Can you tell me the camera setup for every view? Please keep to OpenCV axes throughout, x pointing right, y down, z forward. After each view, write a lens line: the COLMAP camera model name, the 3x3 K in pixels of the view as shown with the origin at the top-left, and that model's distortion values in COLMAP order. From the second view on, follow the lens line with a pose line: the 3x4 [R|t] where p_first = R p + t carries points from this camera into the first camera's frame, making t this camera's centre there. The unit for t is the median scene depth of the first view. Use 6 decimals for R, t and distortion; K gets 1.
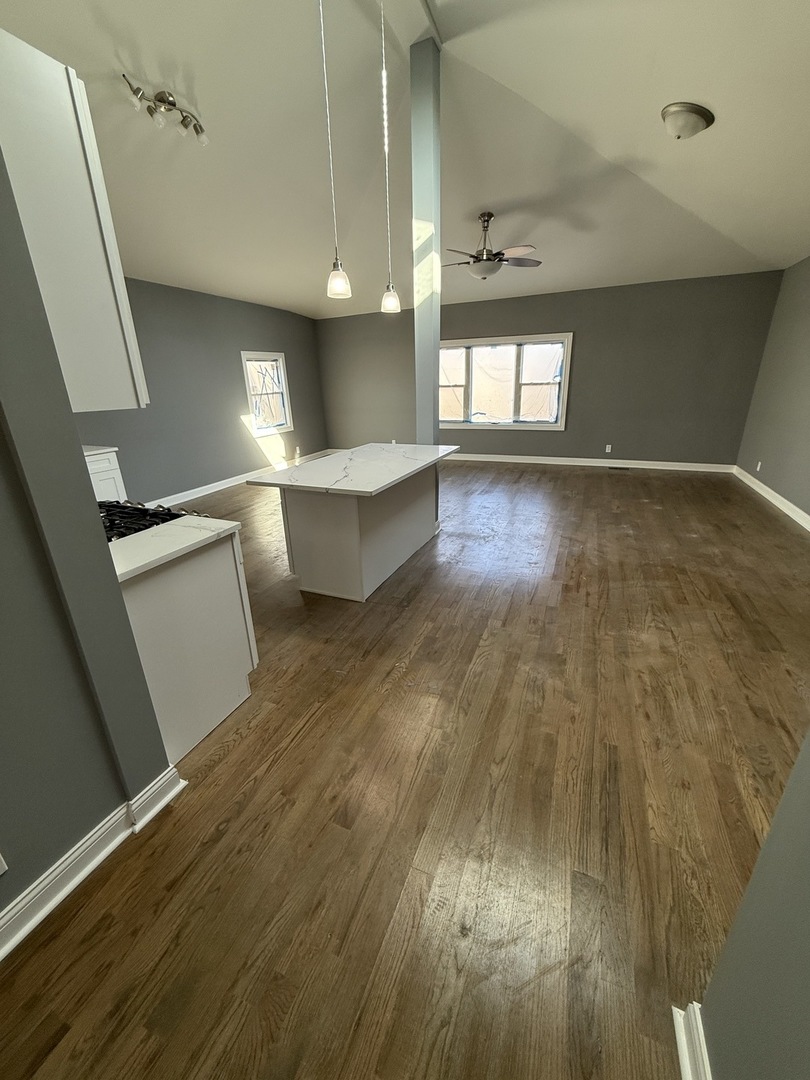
lens RADIAL K [[430.1, 0, 408.1], [0, 430.1, 538.8], [0, 0, 1]] dist [-0.002300, 0.000425]
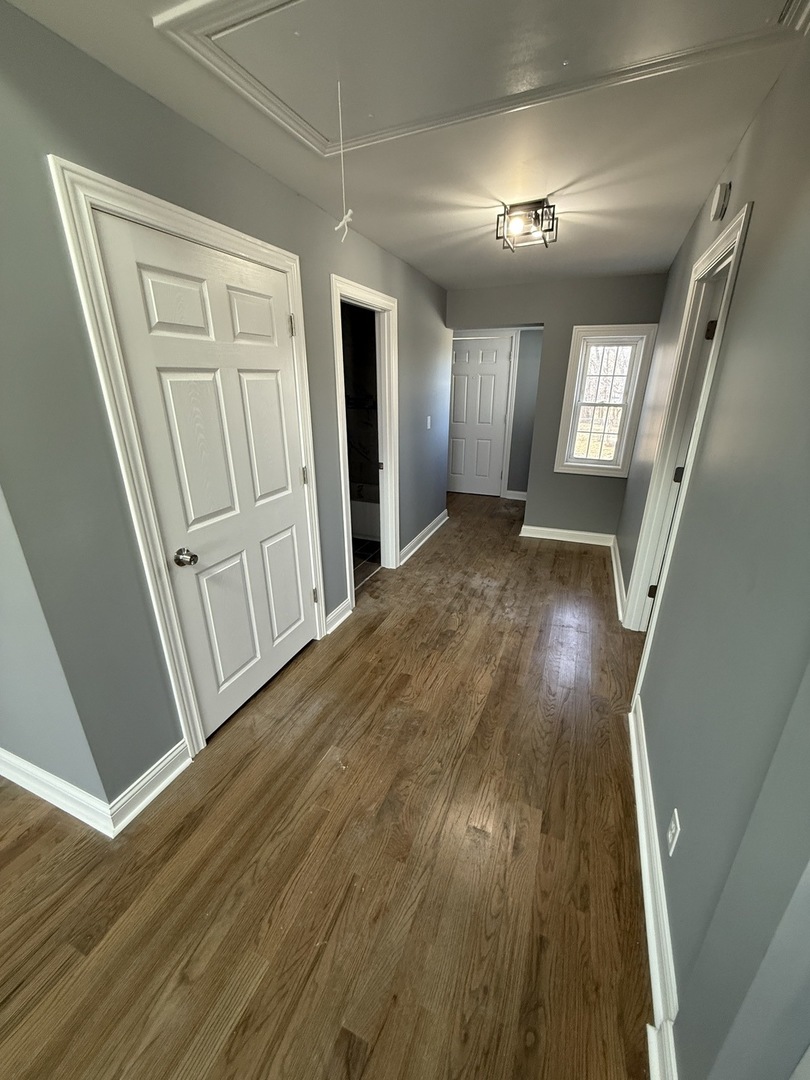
lens RADIAL K [[430.1, 0, 407.7], [0, 430.1, 541.3], [0, 0, 1]] dist [-0.002300, 0.000425]
pose [[-0.999718, 0.022127, 0.008652, -0.102242], [0.022339, 0.751413, 0.659454, -0.146258], [0.008091, 0.659461, -0.751695, 0.386750]]
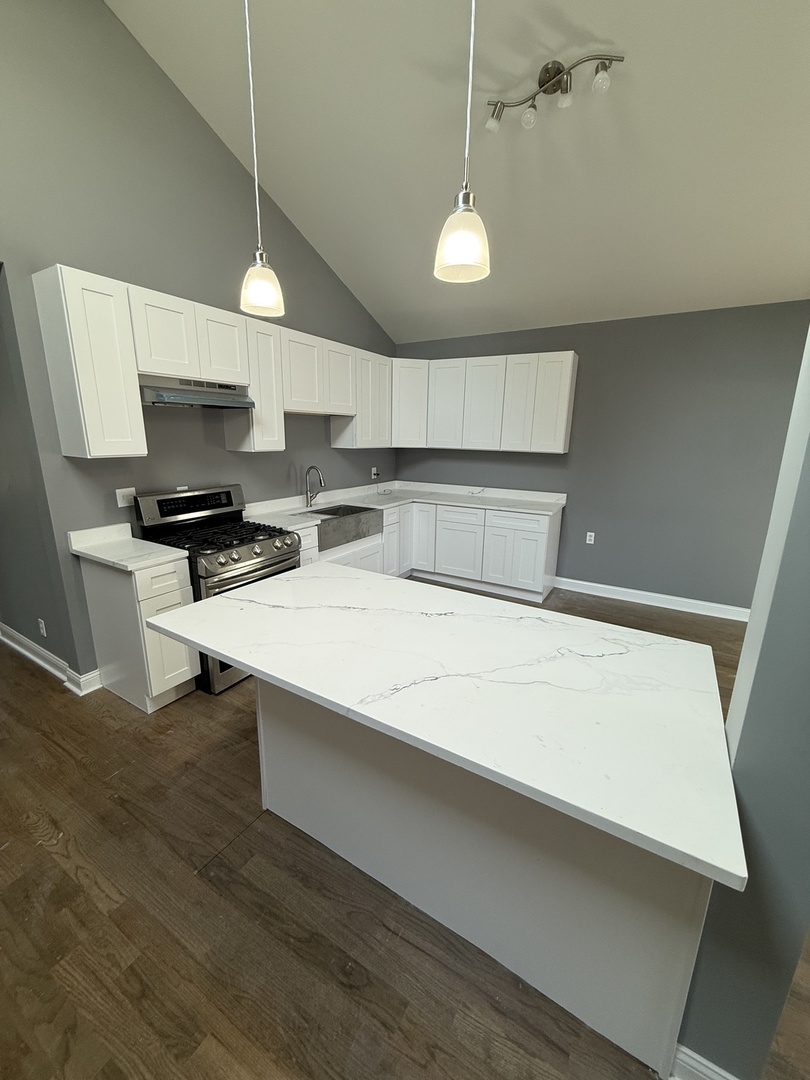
lens RADIAL K [[430.1, 0, 405.0], [0, 430.1, 537.0], [0, 0, 1]] dist [-0.002300, 0.000425]
pose [[-0.150928, 0.245610, -0.957547, 0.262831], [-0.359894, 0.888517, 0.284630, -0.324486], [0.920705, 0.387574, -0.045708, 0.805488]]
